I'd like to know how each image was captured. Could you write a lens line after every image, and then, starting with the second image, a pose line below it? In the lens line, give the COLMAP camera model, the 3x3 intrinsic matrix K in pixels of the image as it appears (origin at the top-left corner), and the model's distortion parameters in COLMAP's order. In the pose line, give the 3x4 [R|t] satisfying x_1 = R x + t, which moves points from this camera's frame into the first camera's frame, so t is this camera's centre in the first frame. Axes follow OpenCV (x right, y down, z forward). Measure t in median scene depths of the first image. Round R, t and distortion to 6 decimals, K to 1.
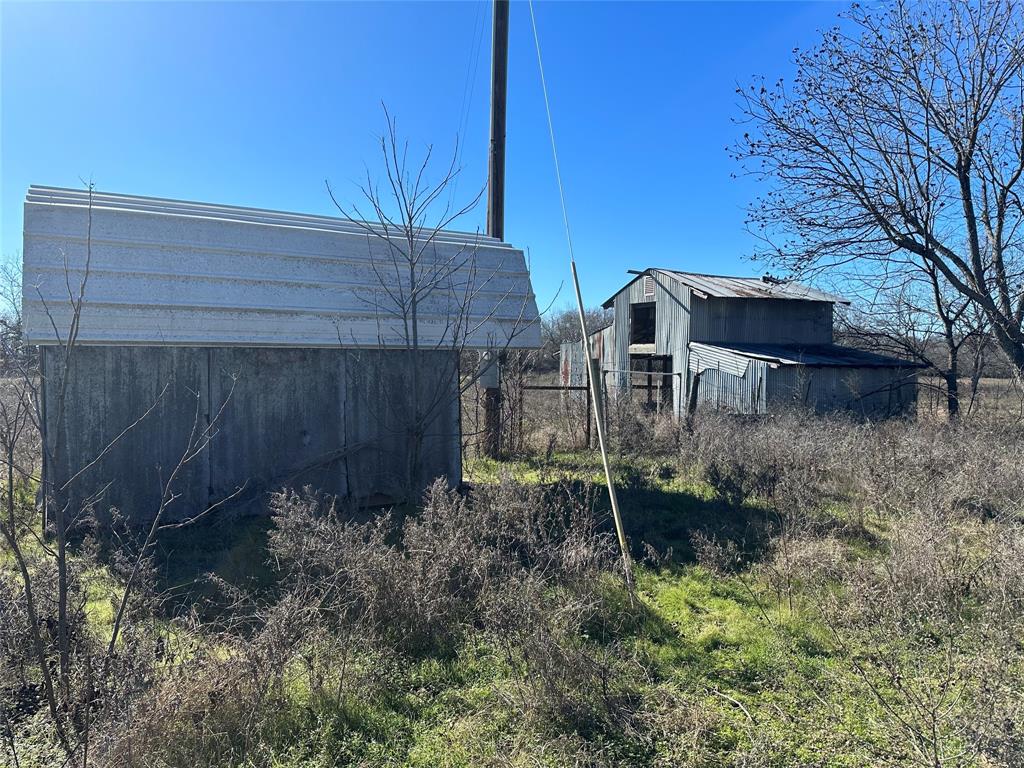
lens RADIAL K [[718.3, 0, 517.1], [0, 718.3, 383.1], [0, 0, 1]] dist [0.048347, -0.002591]
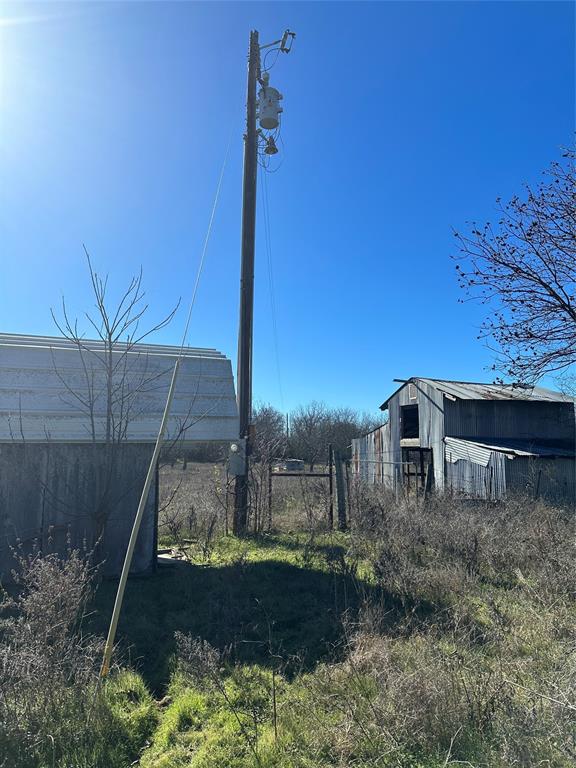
lens RADIAL K [[538.7, 0, 285.3], [0, 538.7, 386.5], [0, 0, 1]] dist [0.048347, -0.002591]
pose [[0.989979, -0.019669, -0.139839, 0.103827], [-0.001844, 0.988368, -0.152070, -0.001763], [0.141203, 0.150804, 0.978427, 0.063324]]
